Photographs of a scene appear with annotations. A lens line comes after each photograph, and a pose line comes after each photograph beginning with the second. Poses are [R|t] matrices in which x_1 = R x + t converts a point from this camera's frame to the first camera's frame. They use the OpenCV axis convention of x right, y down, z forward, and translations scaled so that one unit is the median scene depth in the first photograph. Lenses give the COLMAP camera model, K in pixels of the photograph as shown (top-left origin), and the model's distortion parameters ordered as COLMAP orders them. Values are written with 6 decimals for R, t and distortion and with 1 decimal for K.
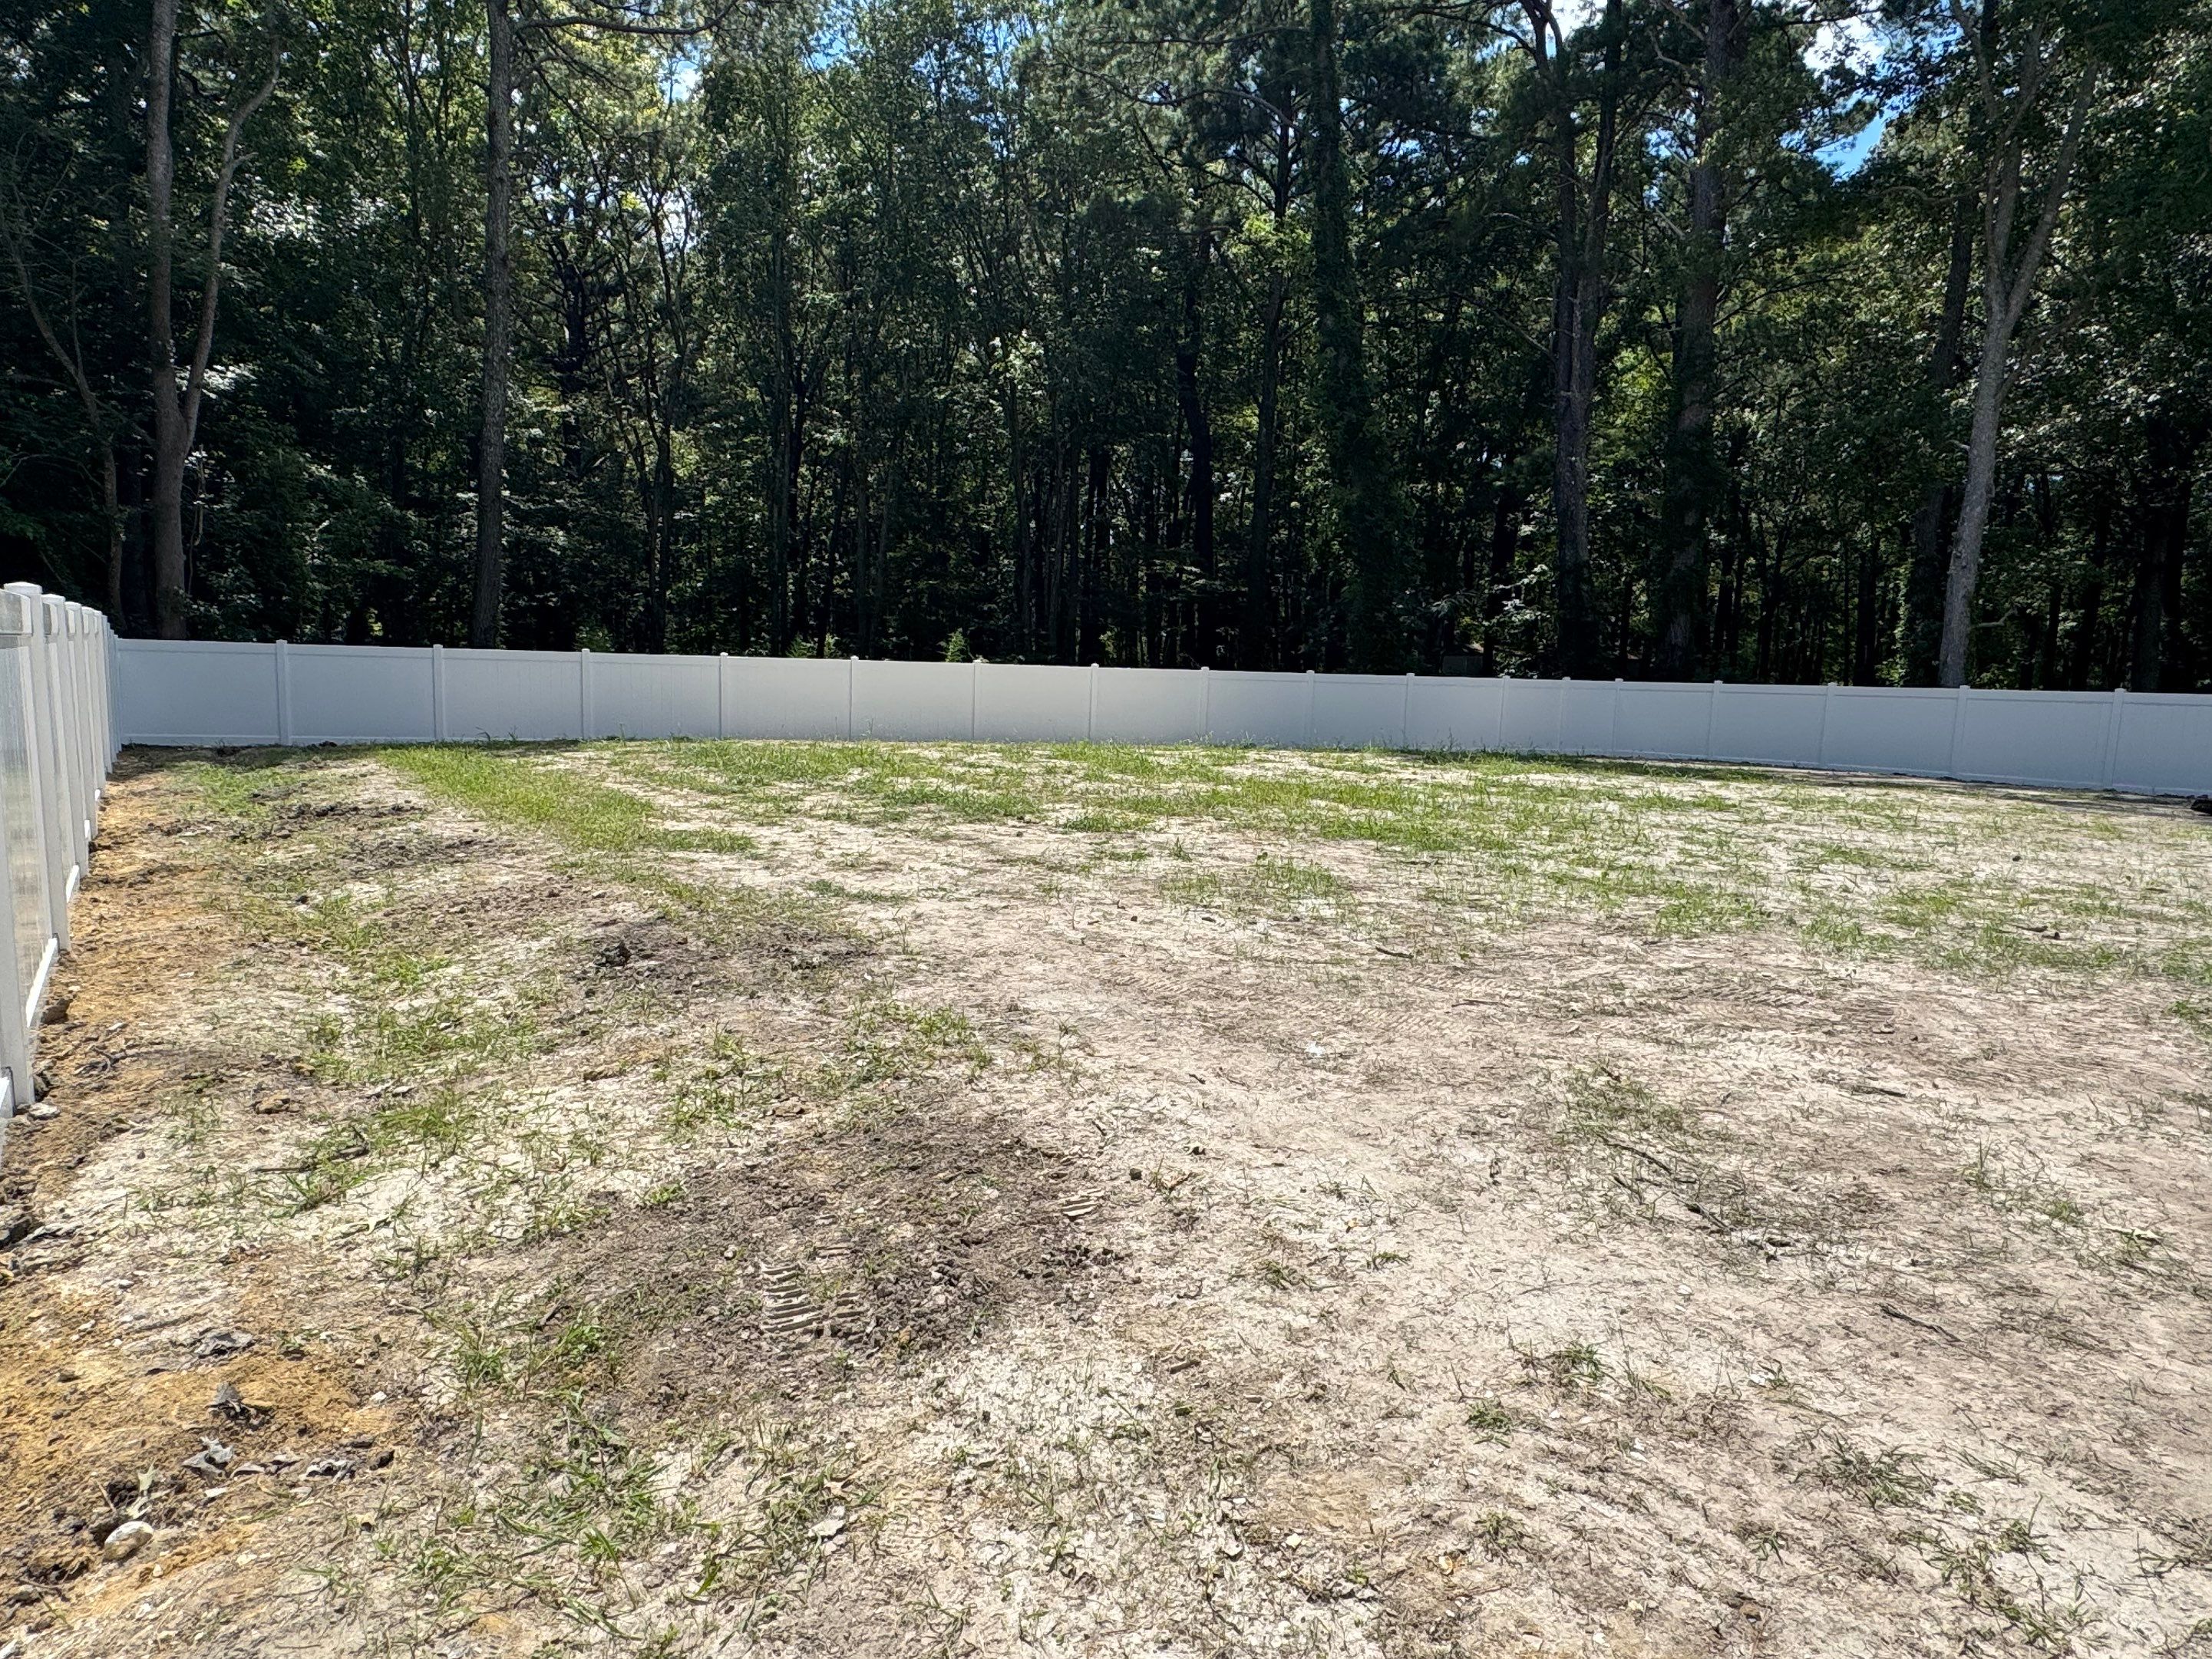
lens RADIAL K [[1299.3, 0, 1106.0], [0, 1299.3, 829.5], [0, 0, 1]] dist [0.004497, 0.002751]
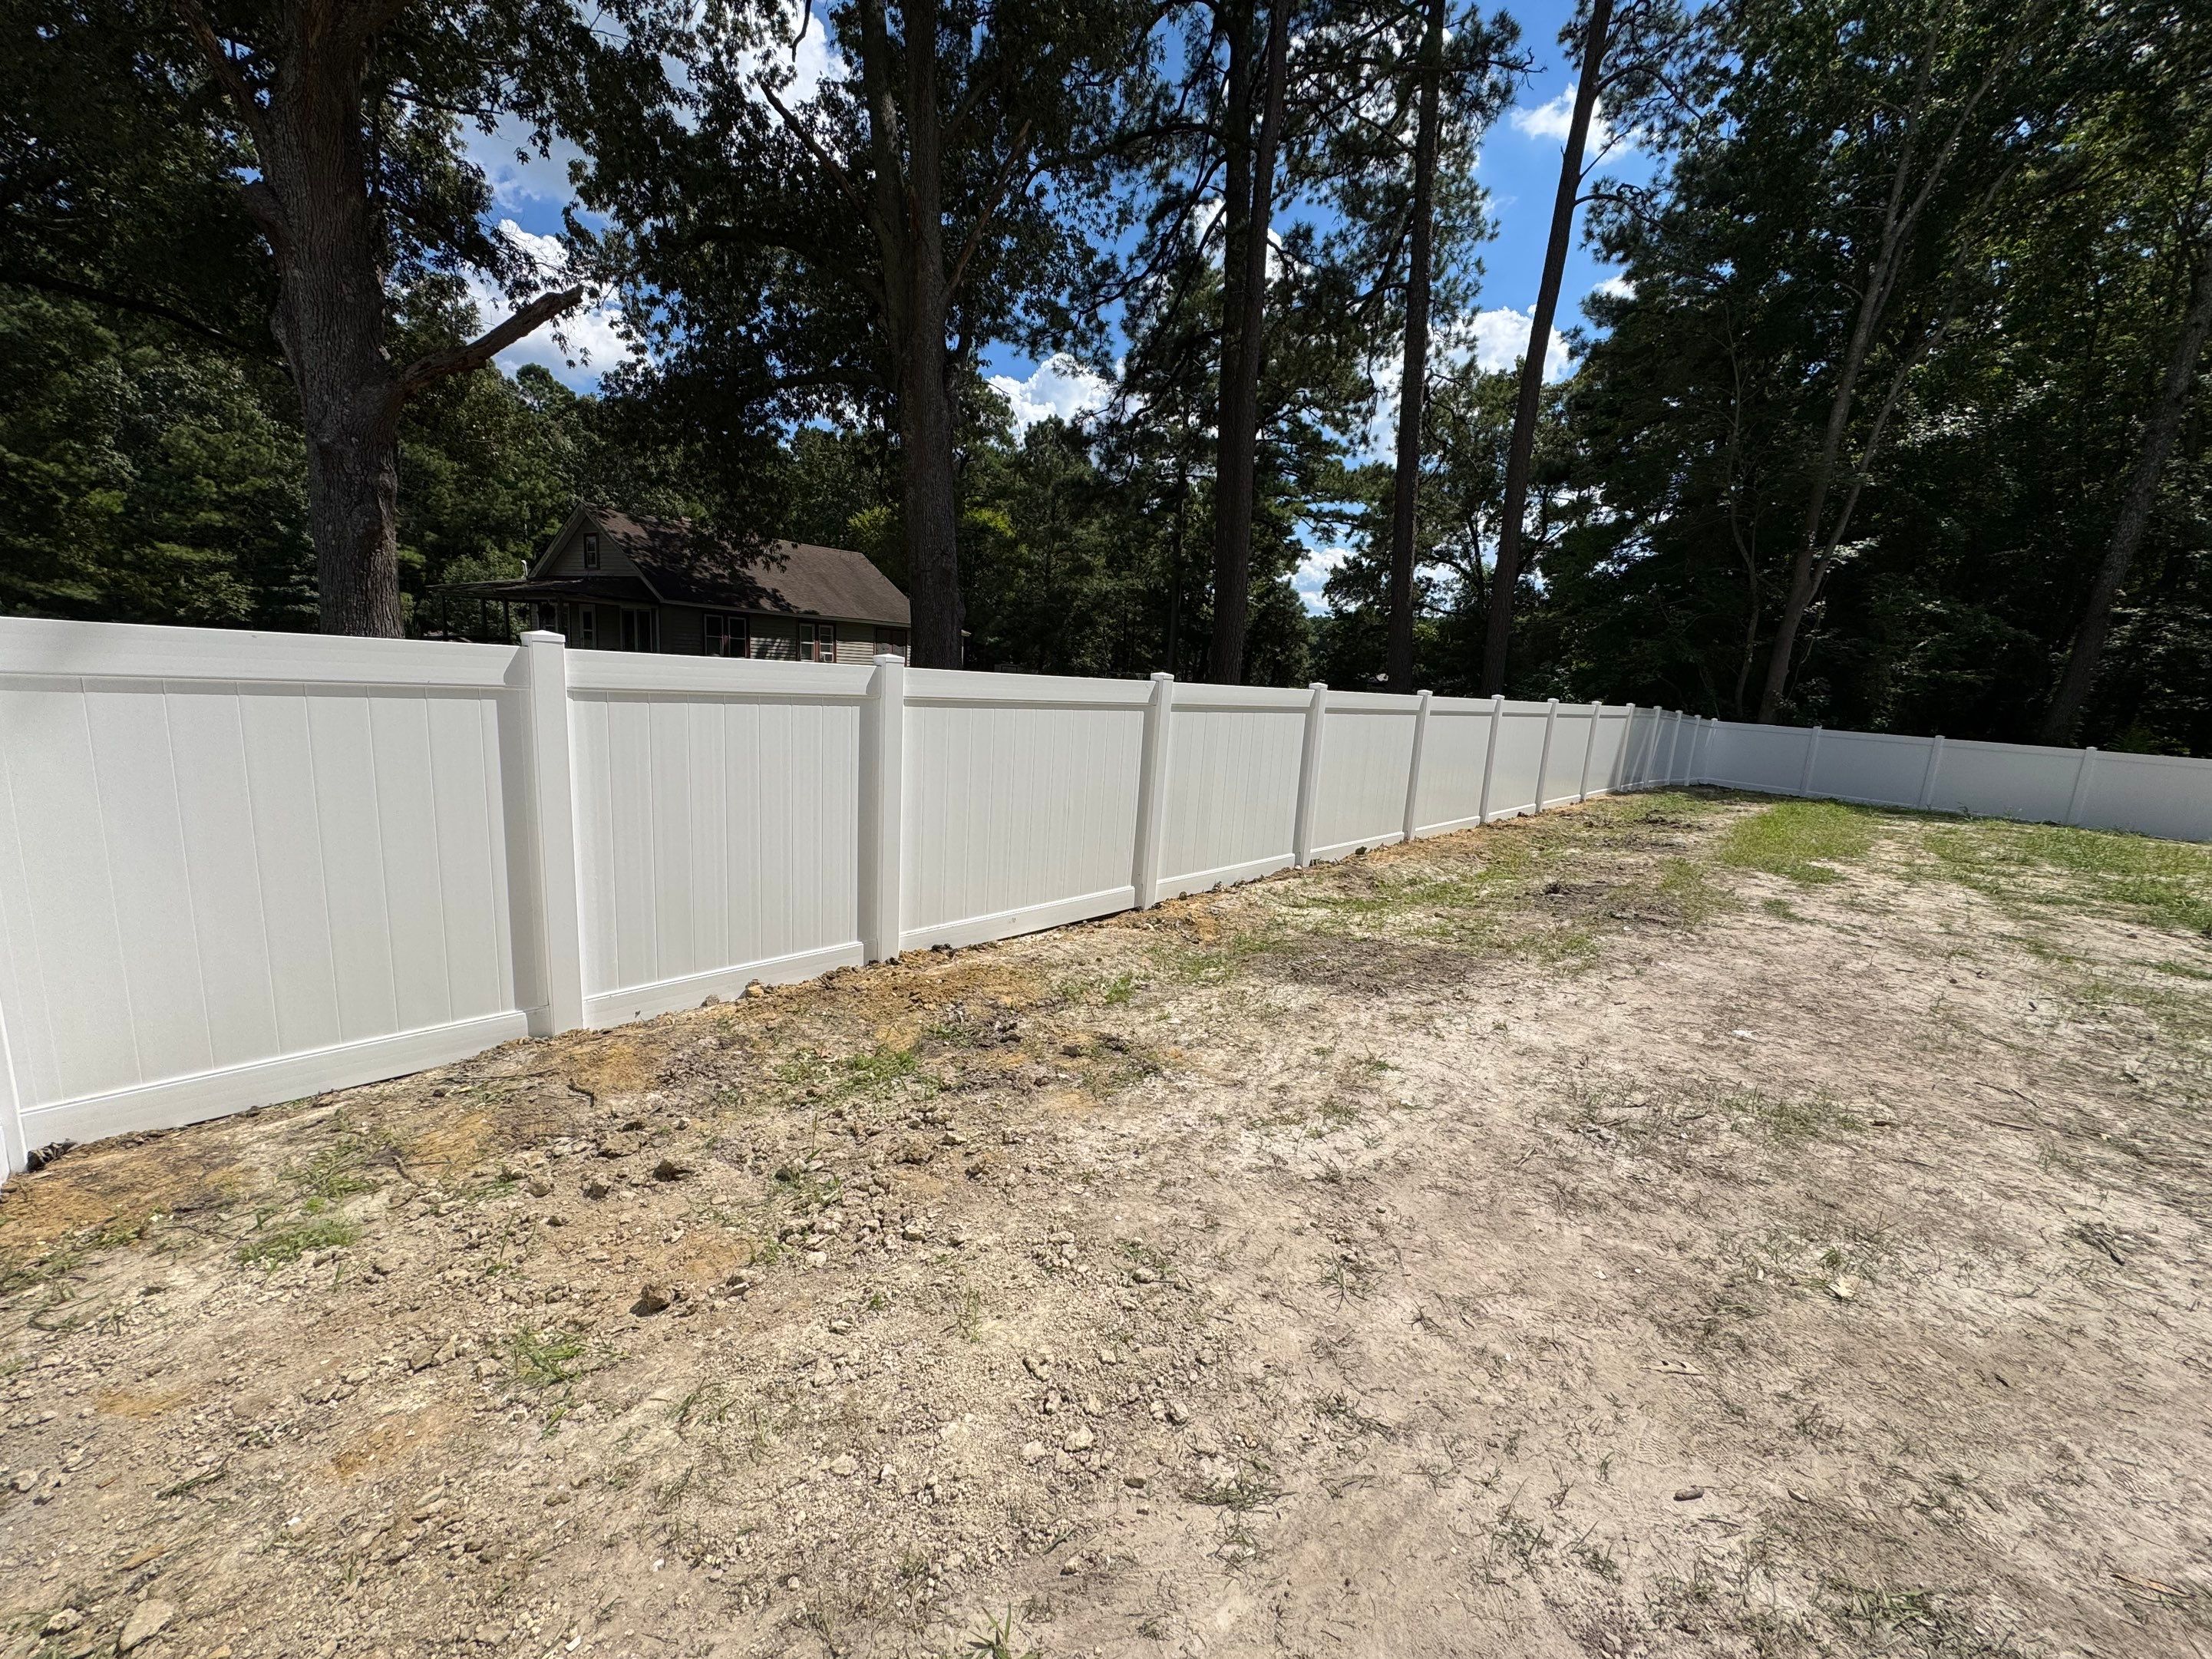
lens RADIAL K [[878.9, 0, 1130.3], [0, 878.9, 826.7], [0, 0, 1]] dist [-0.002798, -0.000339]
pose [[0.220813, 0.158906, -0.962284, 0.950331], [-0.185764, 0.975429, 0.118449, -0.036871], [0.957462, 0.152603, 0.244906, 0.124119]]
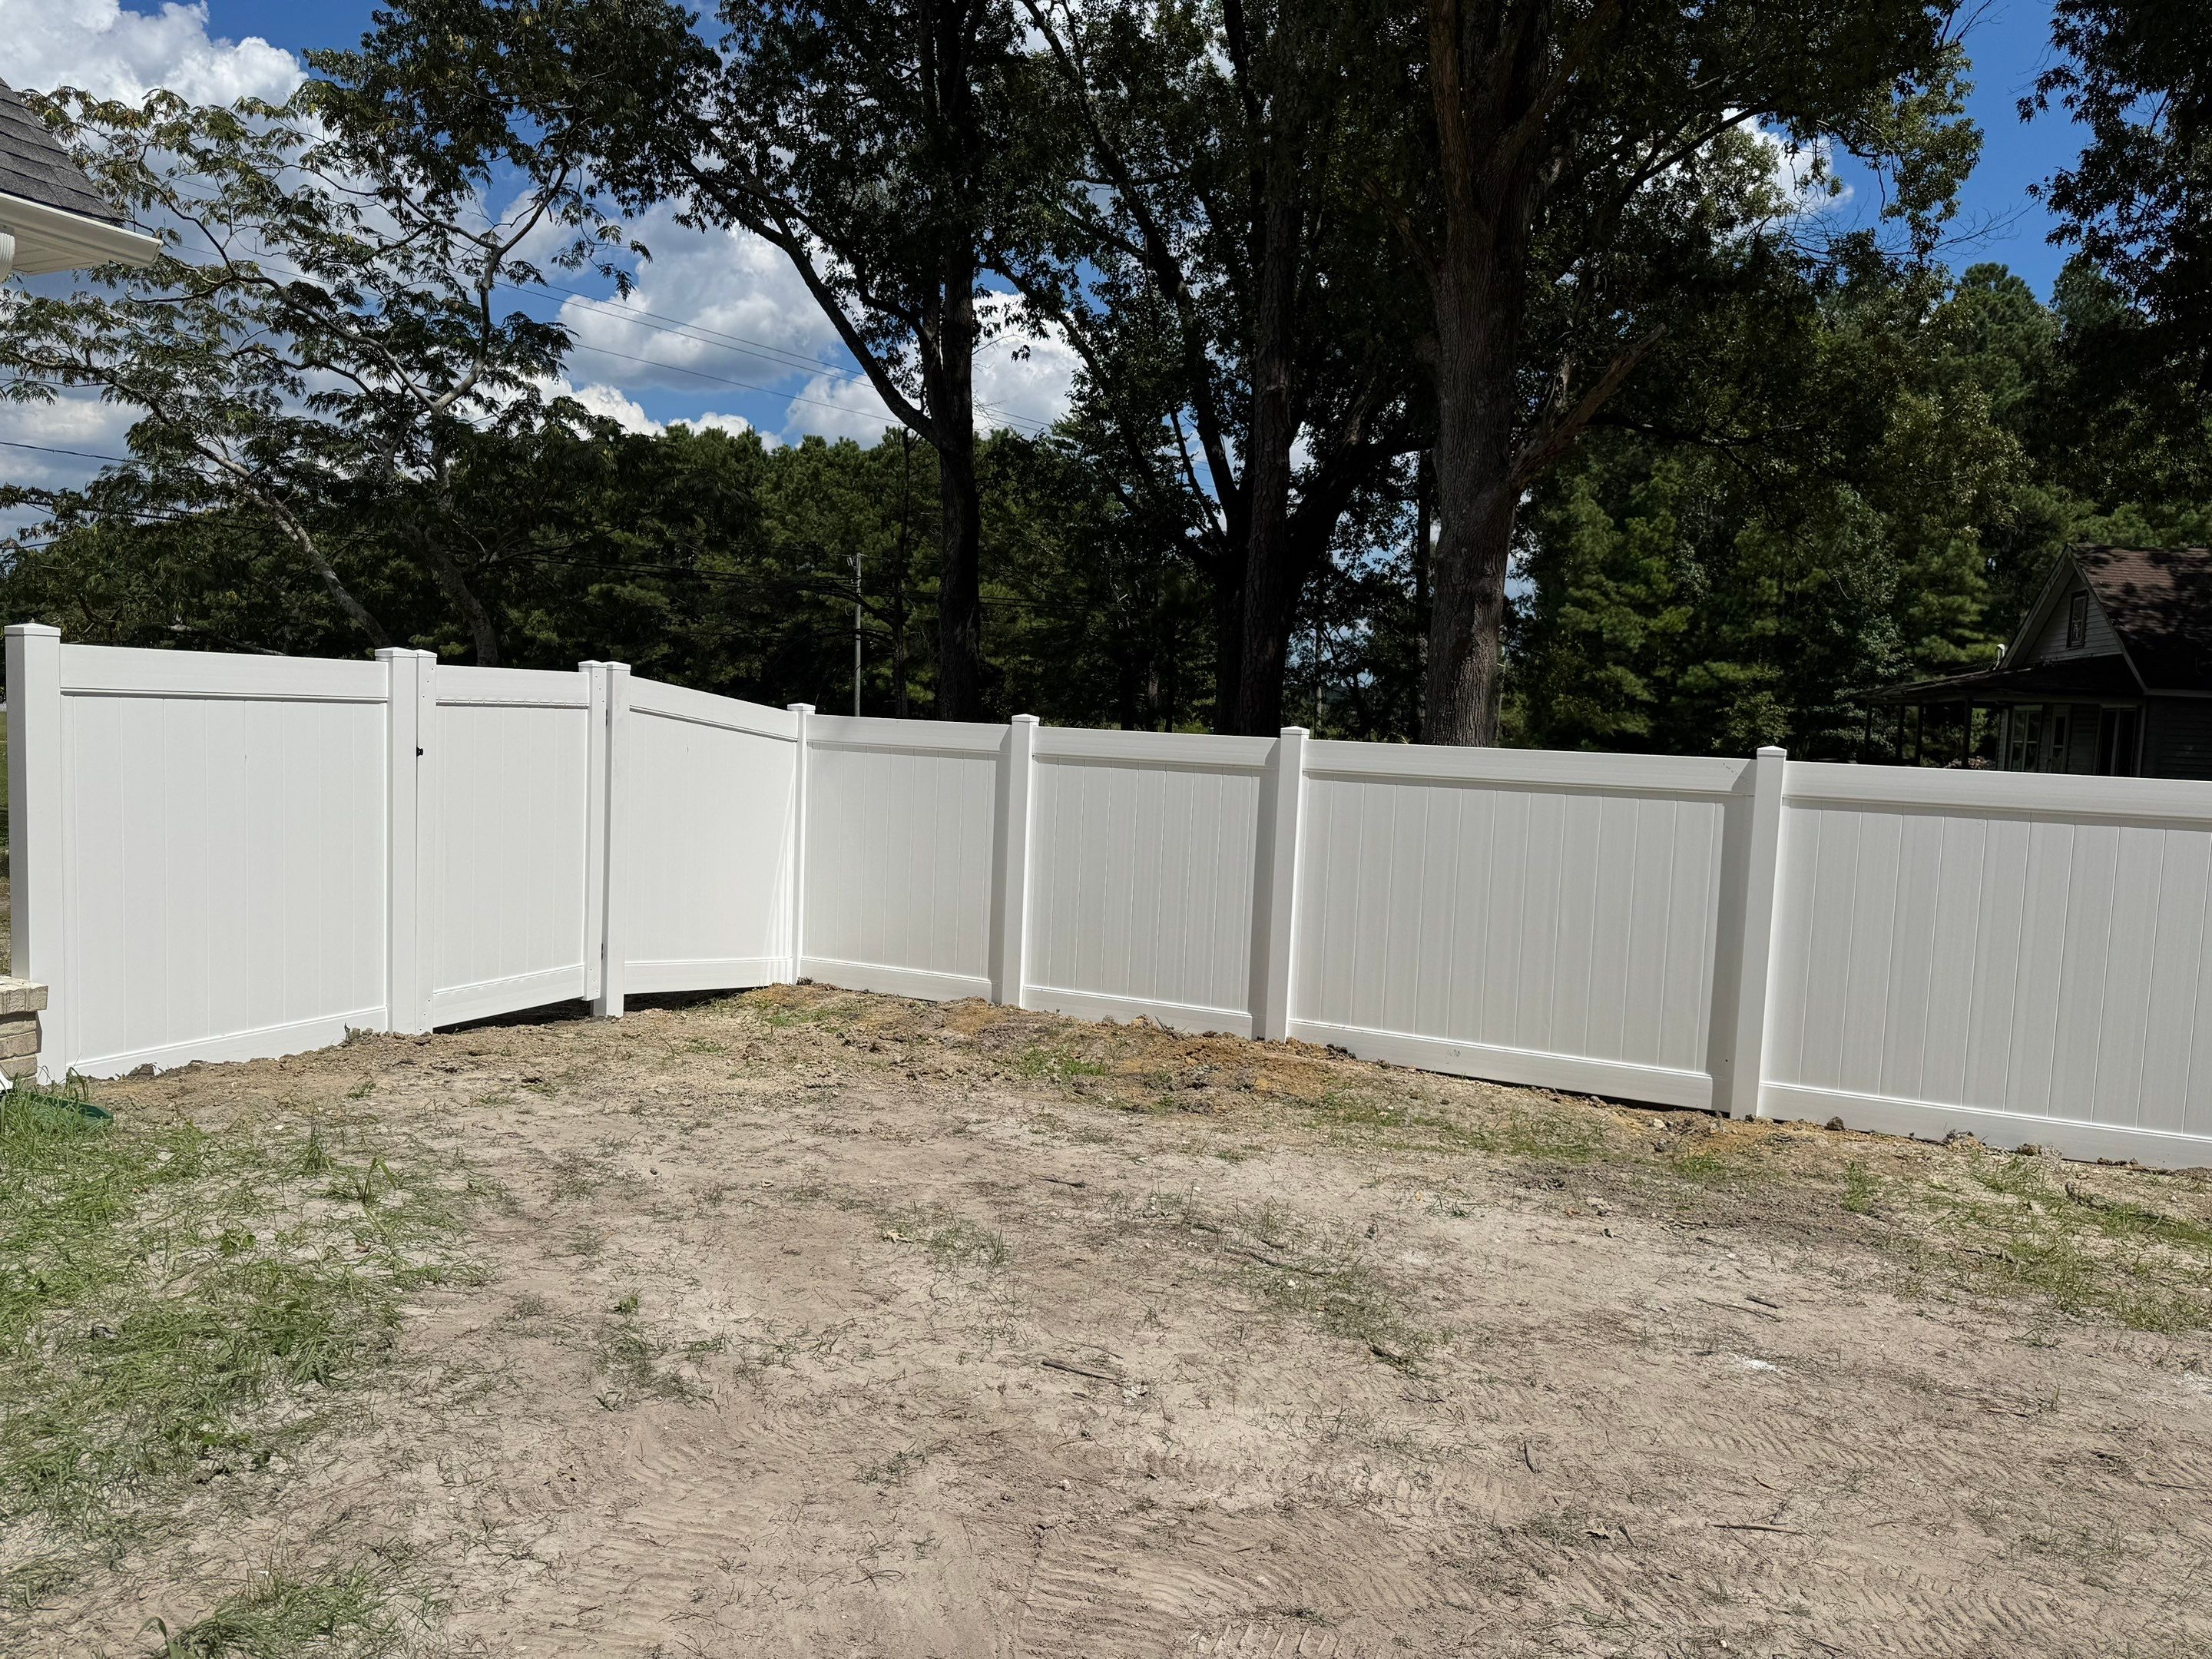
lens RADIAL K [[1602.1, 0, 1106.0], [0, 1602.1, 829.5], [0, 0, 1]] dist [0.119589, -0.219641]
pose [[-0.864219, -0.024943, -0.502498, 0.995297], [-0.126975, 0.977252, 0.169869, -0.239362], [0.486830, 0.210608, -0.847727, 1.640309]]
